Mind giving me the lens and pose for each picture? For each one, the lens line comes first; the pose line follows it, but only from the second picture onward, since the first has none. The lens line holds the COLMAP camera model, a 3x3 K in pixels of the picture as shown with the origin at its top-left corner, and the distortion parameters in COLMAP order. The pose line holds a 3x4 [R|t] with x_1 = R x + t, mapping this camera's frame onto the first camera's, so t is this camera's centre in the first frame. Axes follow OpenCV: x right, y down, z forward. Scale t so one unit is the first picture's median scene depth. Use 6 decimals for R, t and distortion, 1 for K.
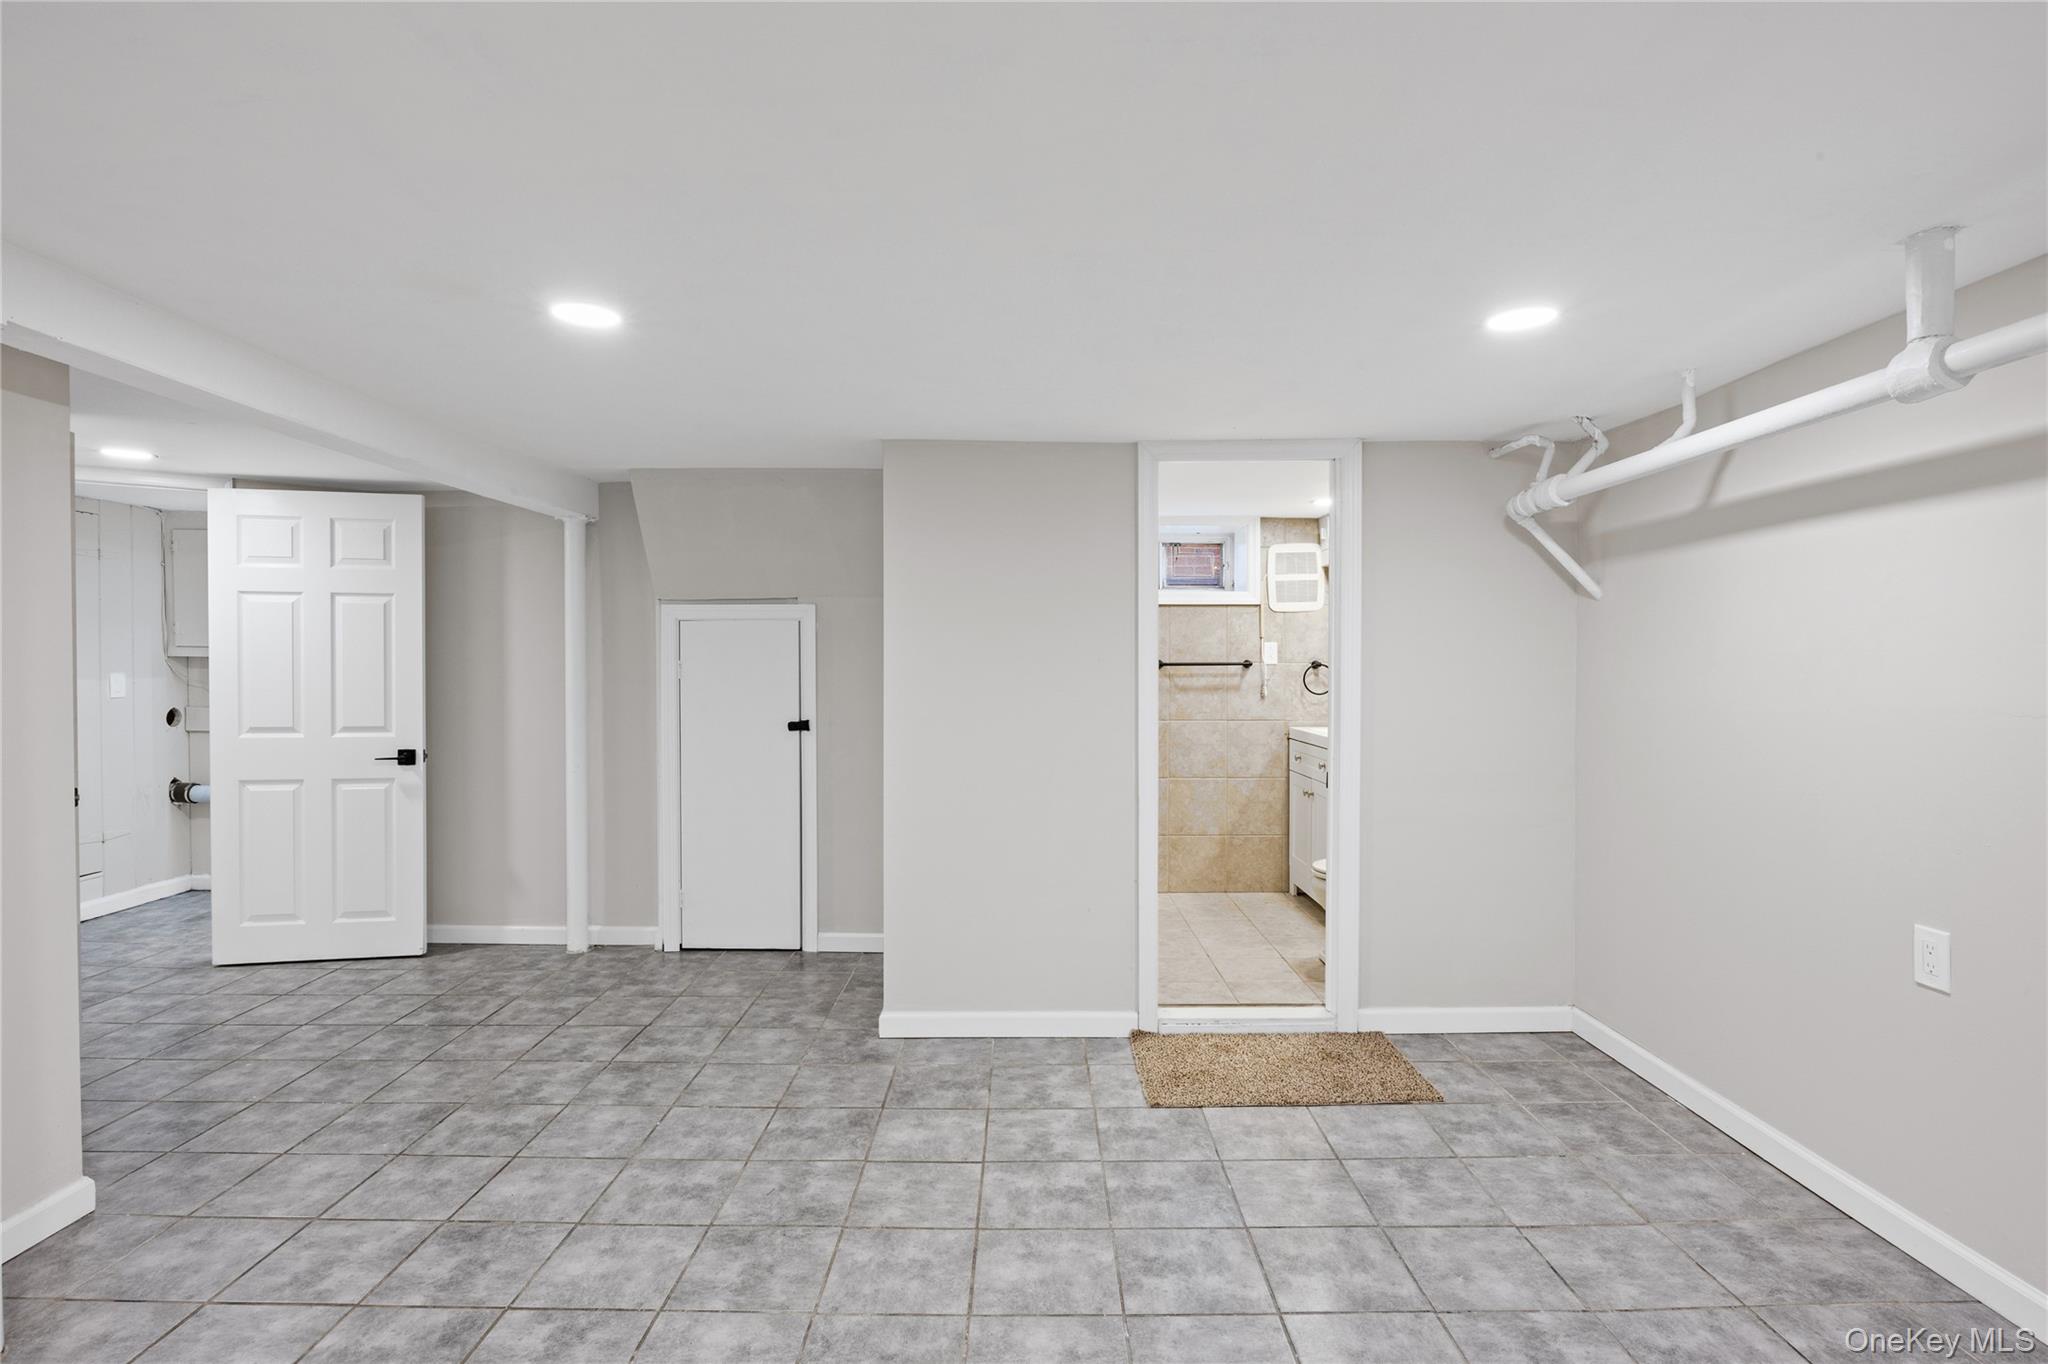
lens RADIAL K [[1053.8, 0, 1023.3], [0, 1053.8, 680.5], [0, 0, 1]] dist [0.003401, 0.000053]
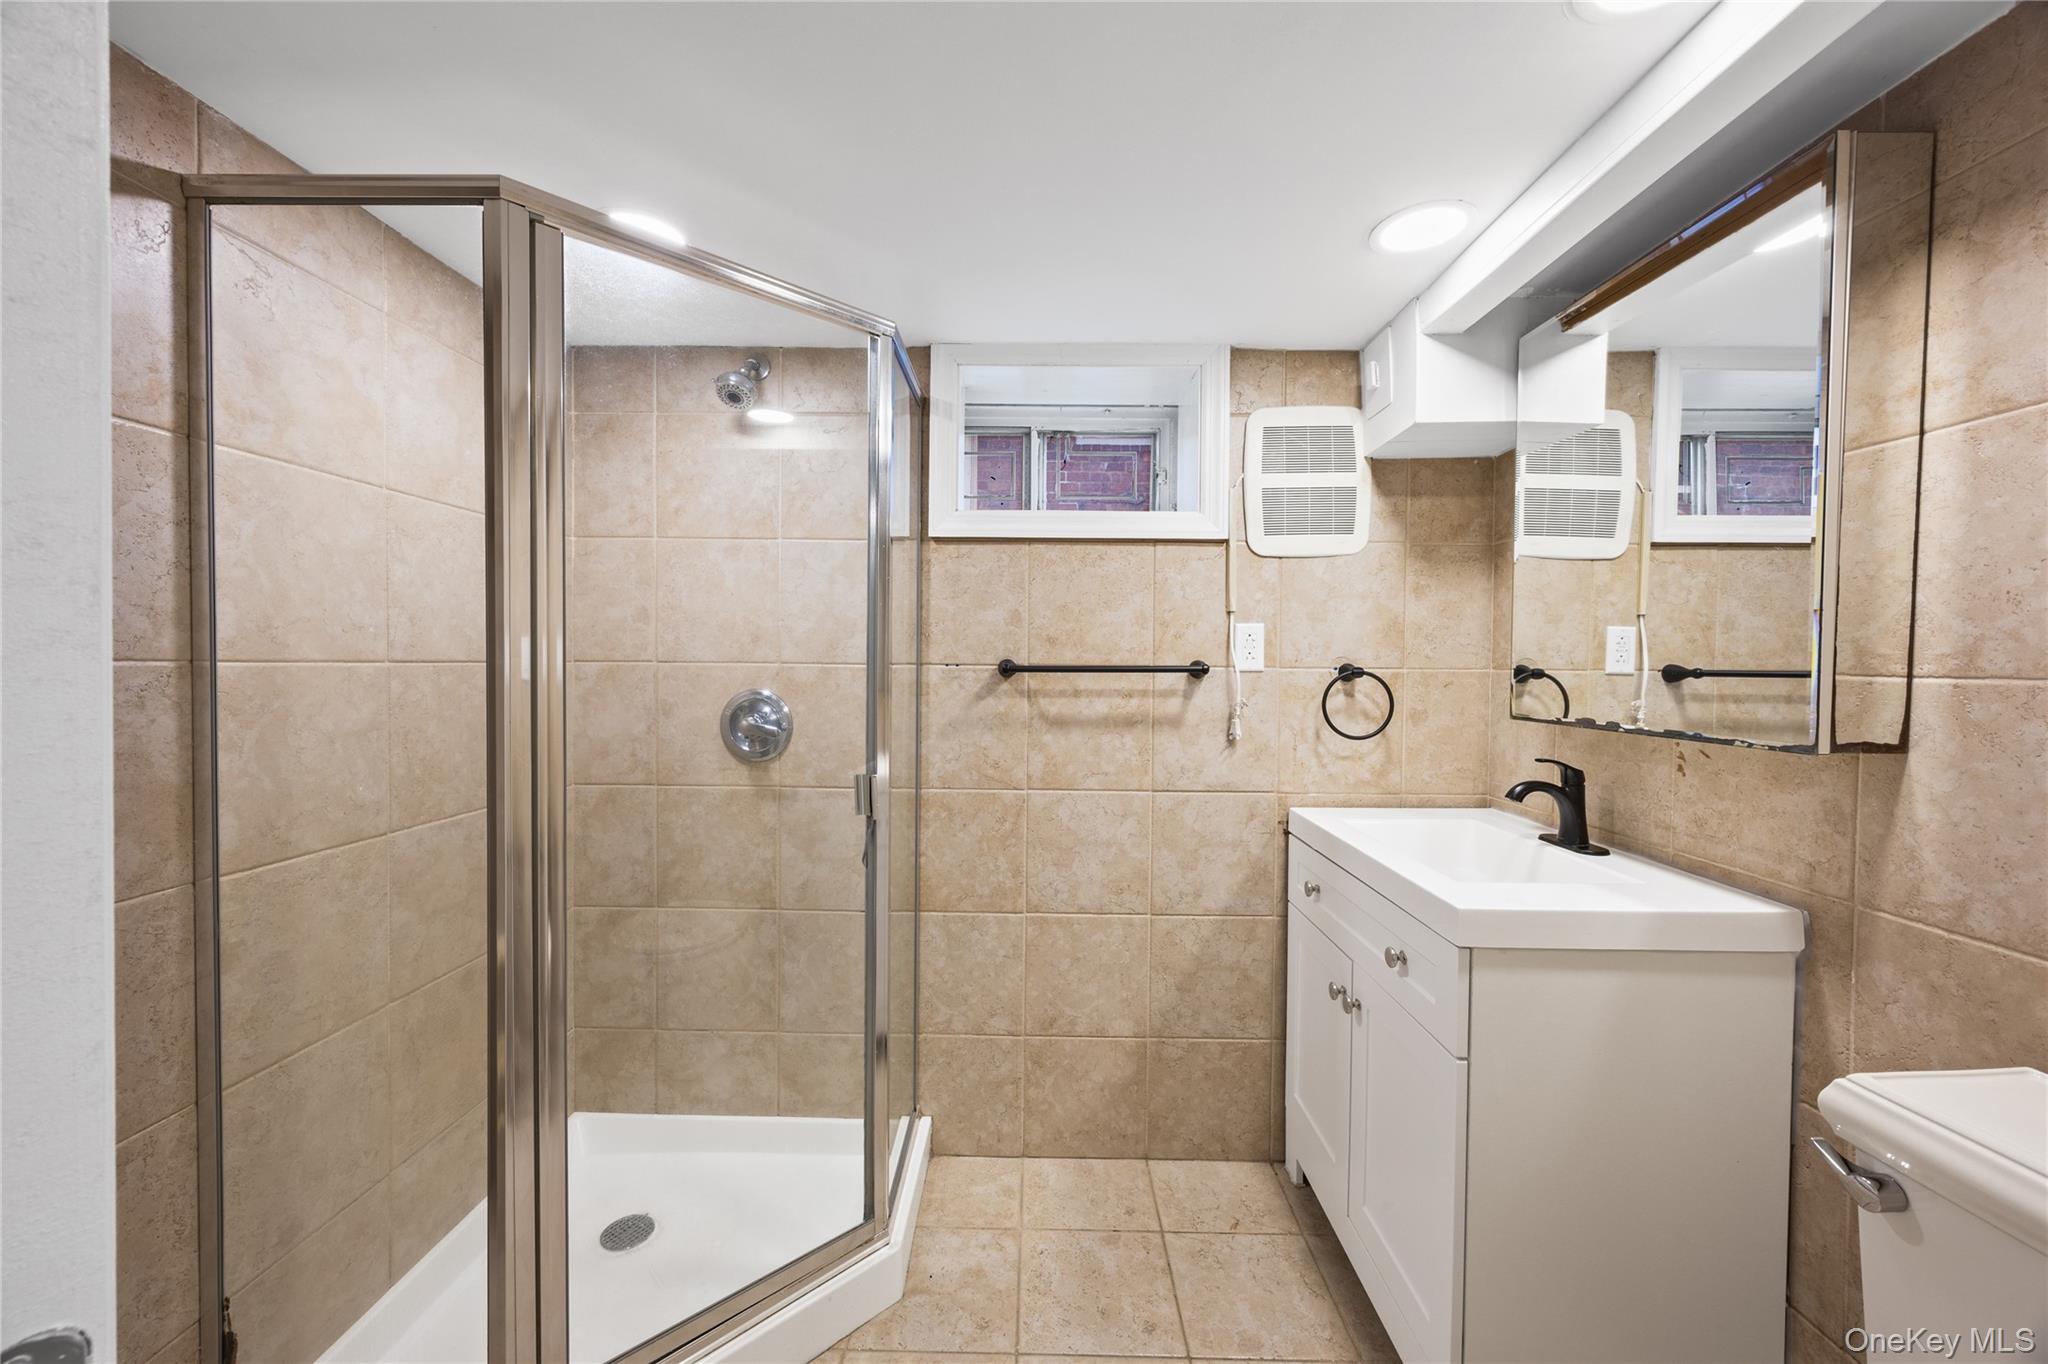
lens RADIAL K [[811.5, 0, 1027.0], [0, 811.5, 678.4], [0, 0, 1]] dist [0.002634, -0.000161]
pose [[0.999841, 0.009440, -0.015133, 0.143190], [-0.009304, 0.999916, 0.009024, -0.014208], [0.015217, -0.008882, 0.999845, 0.644759]]
